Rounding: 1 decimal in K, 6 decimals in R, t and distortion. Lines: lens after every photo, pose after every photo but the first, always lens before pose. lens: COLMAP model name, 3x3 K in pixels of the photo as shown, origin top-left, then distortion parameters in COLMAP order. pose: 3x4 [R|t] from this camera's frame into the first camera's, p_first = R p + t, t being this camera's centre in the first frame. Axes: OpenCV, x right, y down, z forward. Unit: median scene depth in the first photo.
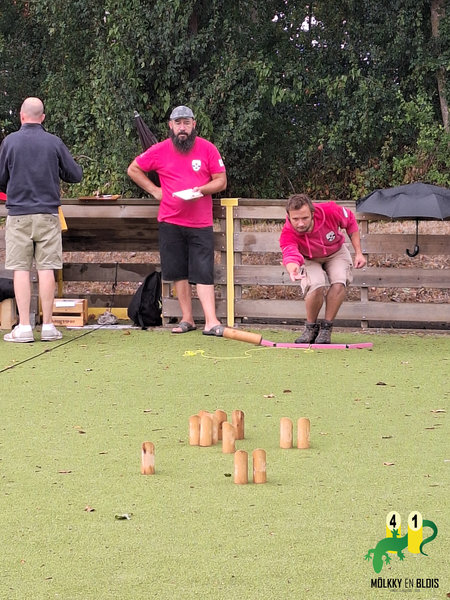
lens RADIAL K [[404.7, 0, 225.0], [0, 404.7, 300.0], [0, 0, 1]] dist [0.020183, -0.000952]
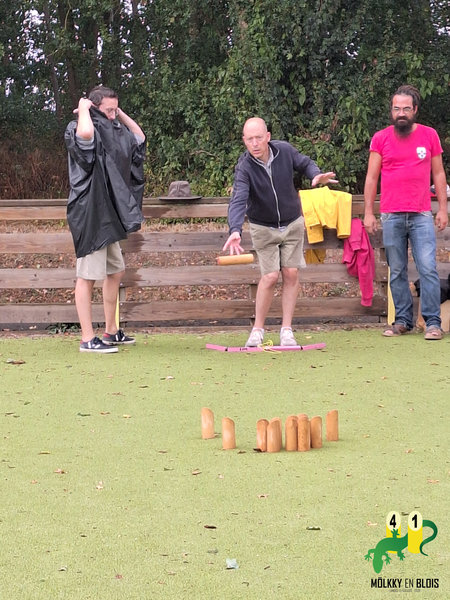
lens RADIAL K [[400.0, 0, 225.0], [0, 400.0, 300.0], [0, 0, 1]] dist [0.000010, 0.001230]
pose [[0.999998, 0.001713, 0.000883, -0.350452], [-0.001701, 0.999911, -0.013205, 0.010562], [-0.000906, 0.013203, 0.999912, 0.064526]]
